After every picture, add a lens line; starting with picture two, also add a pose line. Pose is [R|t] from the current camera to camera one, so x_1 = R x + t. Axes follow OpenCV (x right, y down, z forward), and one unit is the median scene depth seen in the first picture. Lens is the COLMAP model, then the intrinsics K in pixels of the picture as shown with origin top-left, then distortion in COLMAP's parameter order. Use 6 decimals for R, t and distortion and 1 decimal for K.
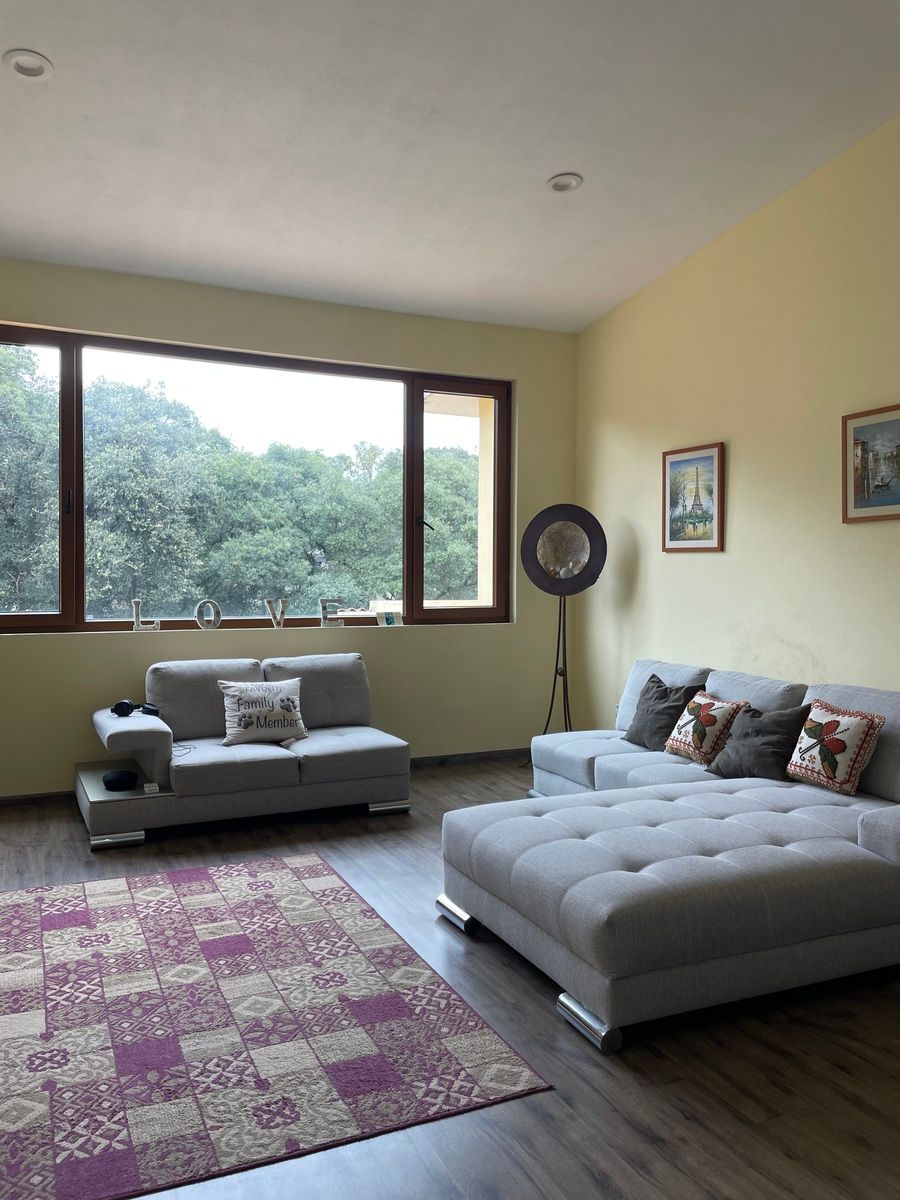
lens RADIAL K [[914.9, 0, 454.7], [0, 914.9, 595.1], [0, 0, 1]] dist [0.050257, -0.049408]
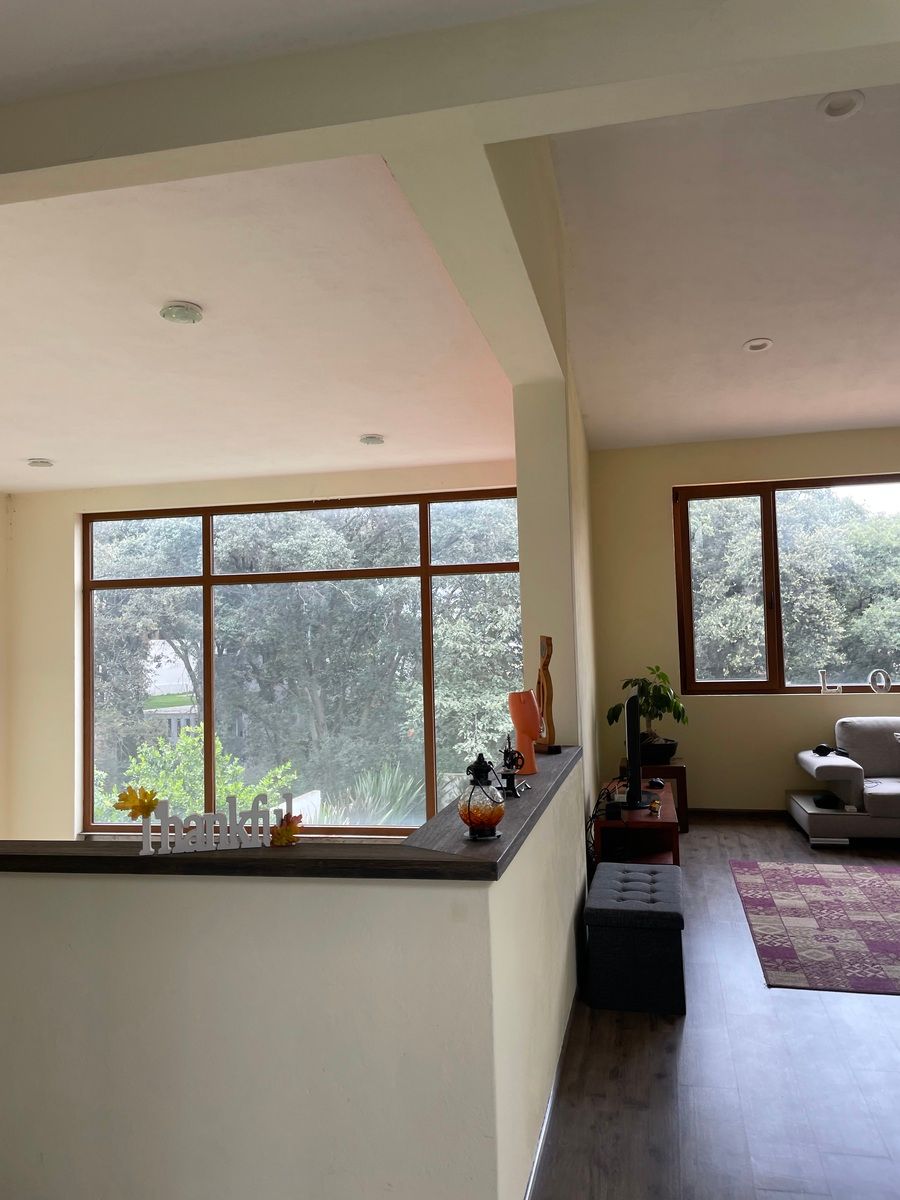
lens RADIAL K [[914.9, 0, 459.7], [0, 914.9, 587.5], [0, 0, 1]] dist [0.050257, -0.049408]
pose [[0.794567, -0.065764, -0.603605, 0.052616], [0.018444, 0.996272, -0.084268, -0.011959], [0.606897, 0.055824, 0.792818, -0.405044]]
